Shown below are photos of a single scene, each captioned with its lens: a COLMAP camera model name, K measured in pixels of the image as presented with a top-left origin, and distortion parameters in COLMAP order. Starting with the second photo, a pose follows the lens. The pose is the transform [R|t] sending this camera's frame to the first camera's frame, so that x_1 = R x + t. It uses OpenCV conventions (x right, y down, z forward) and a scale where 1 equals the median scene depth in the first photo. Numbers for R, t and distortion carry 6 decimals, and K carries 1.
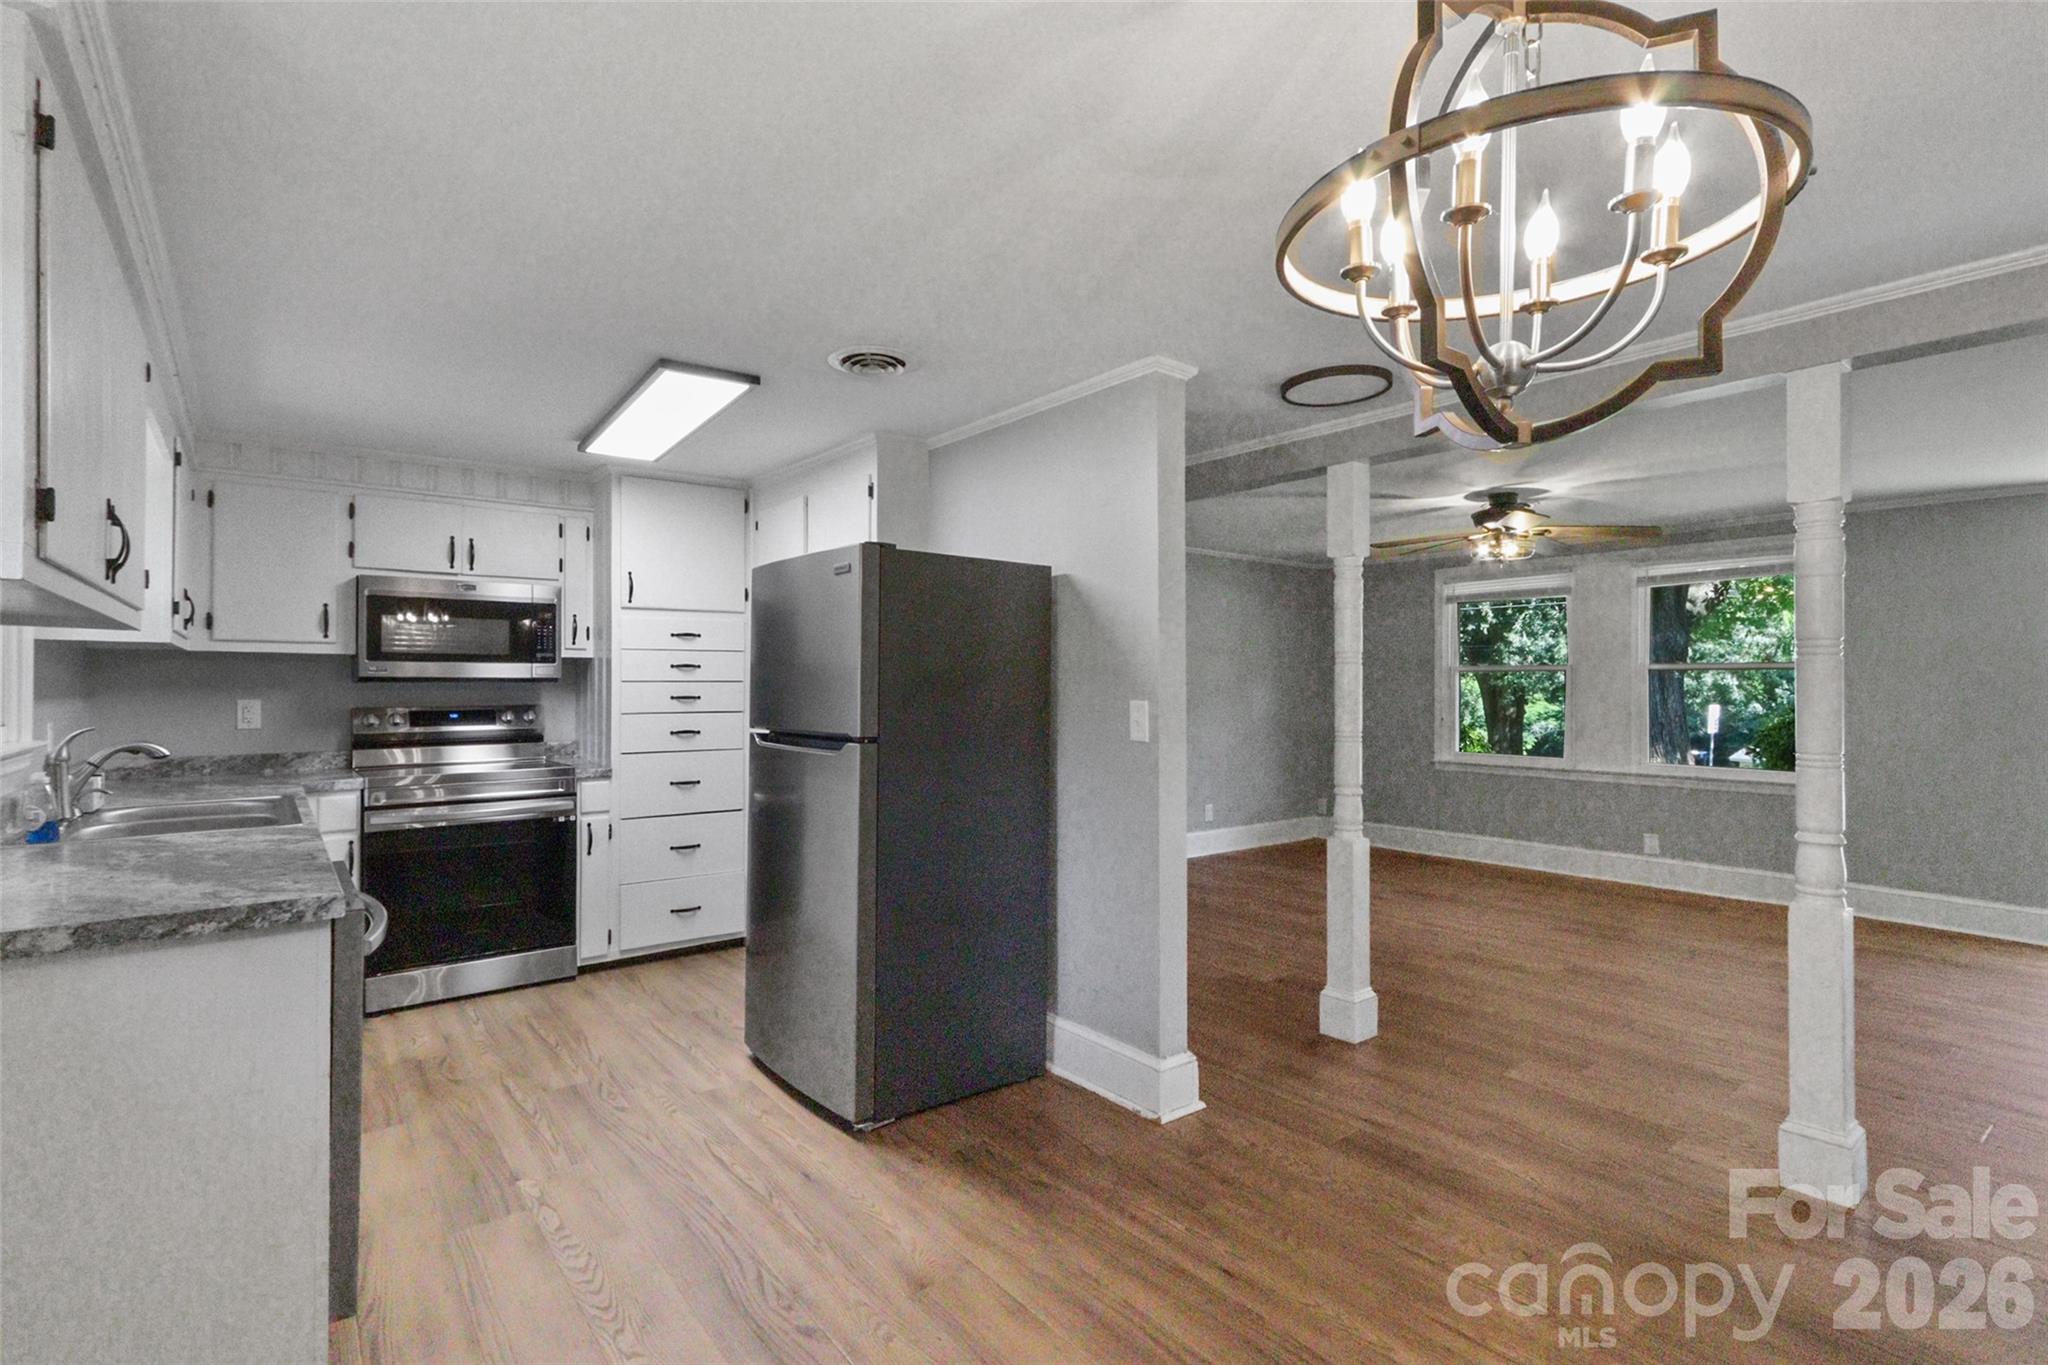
lens RADIAL K [[980.9, 0, 1018.4], [0, 980.9, 681.4], [0, 0, 1]] dist [0.015039, 0.000823]
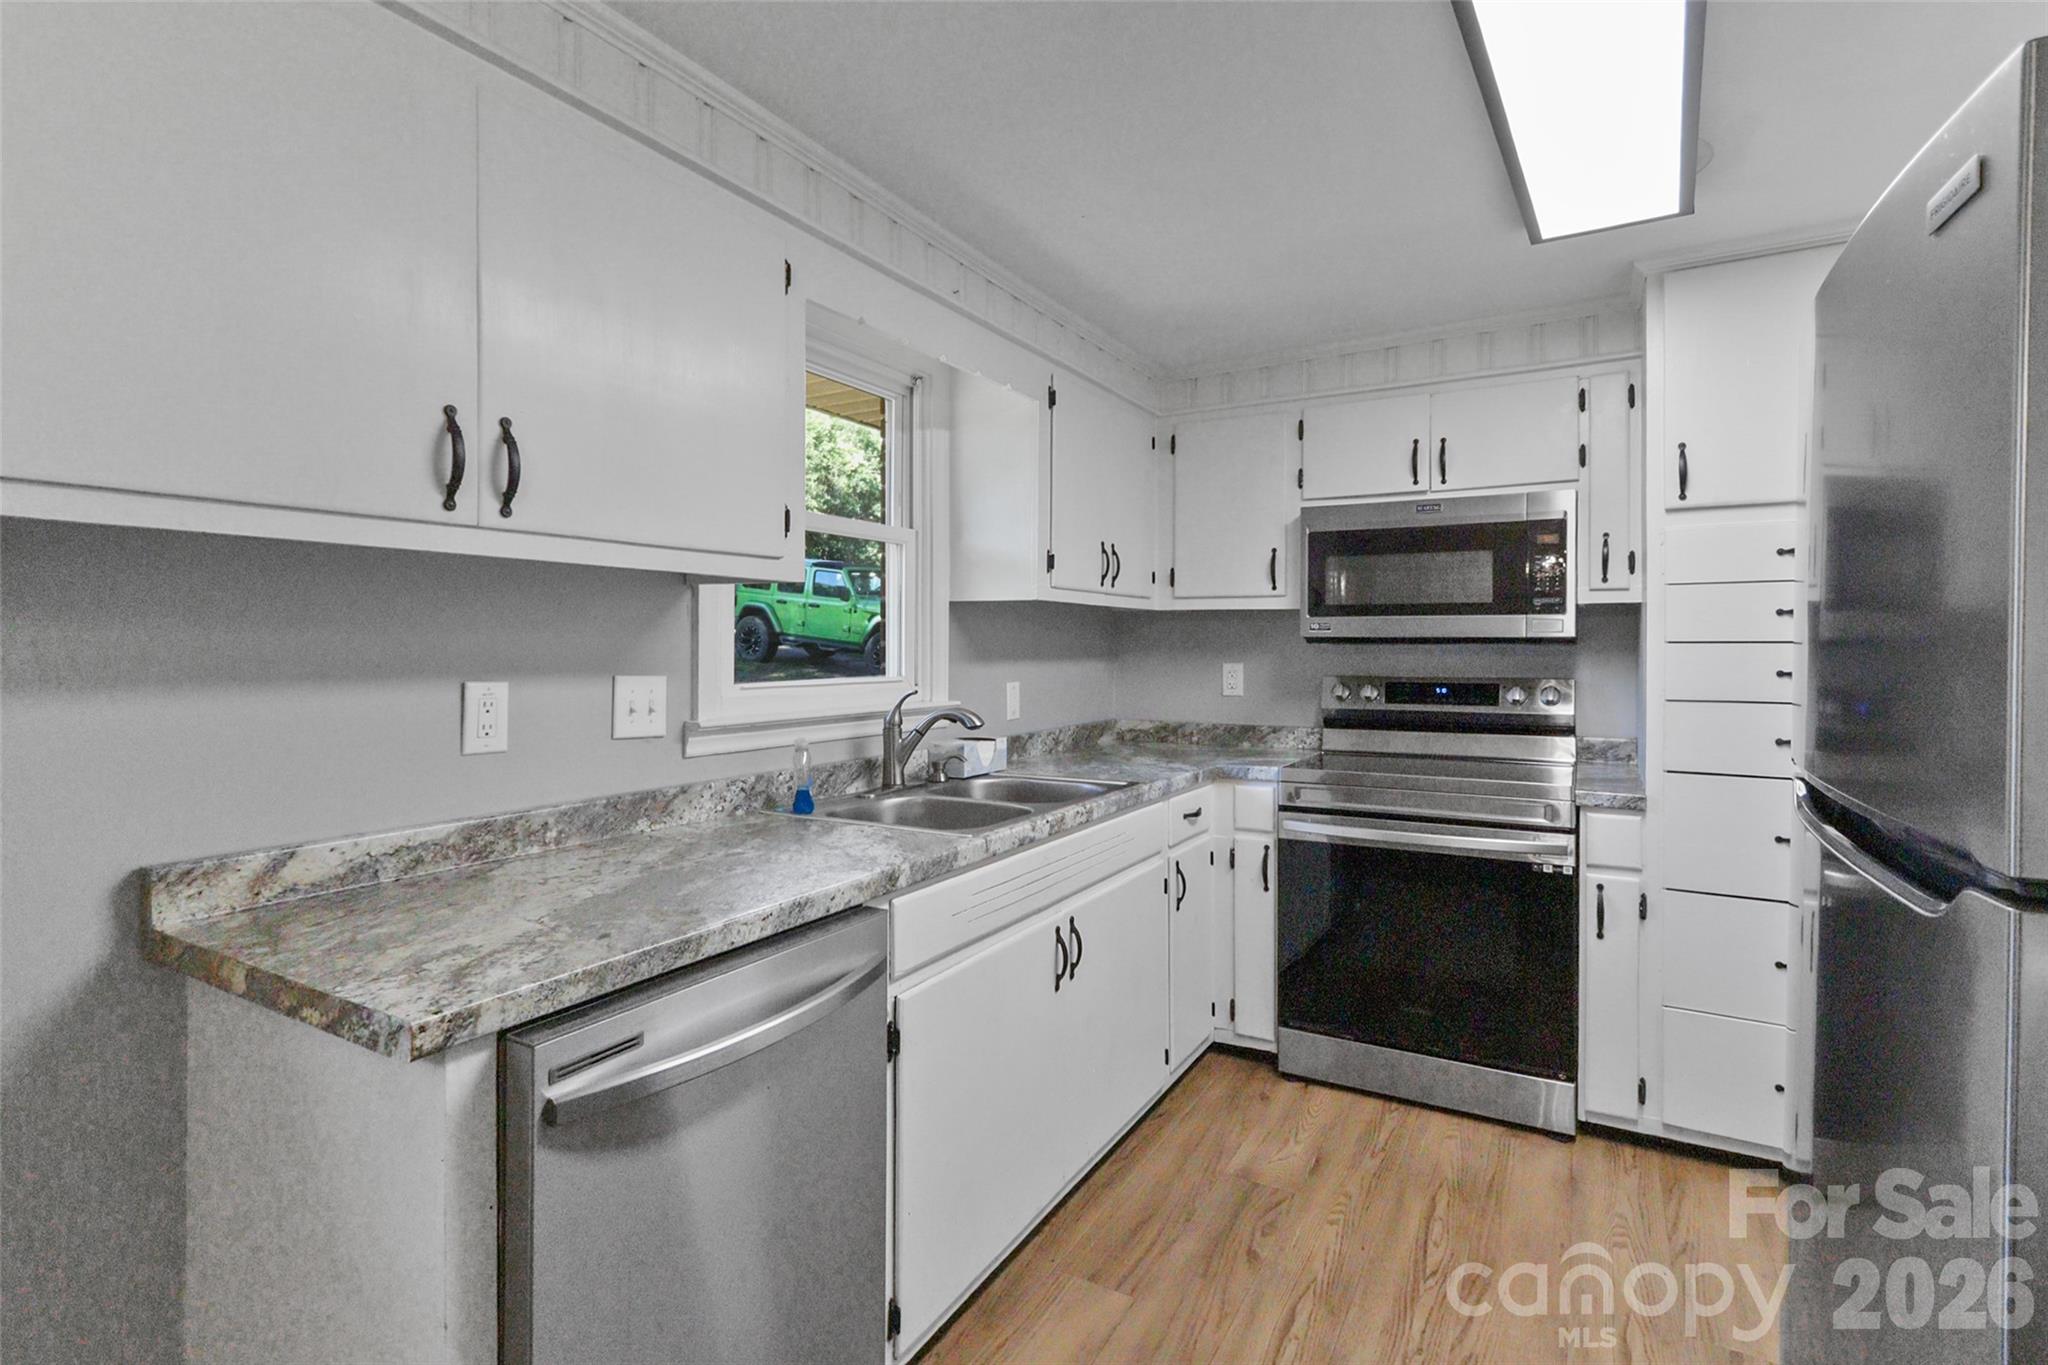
lens RADIAL K [[980.9, 0, 1011.0], [0, 980.9, 653.2], [0, 0, 1]] dist [0.015039, 0.000823]
pose [[0.364234, 0.008855, -0.931265, -0.017960], [0.001940, 0.999945, 0.010267, -0.000478], [0.931306, -0.005547, 0.364197, 0.482480]]
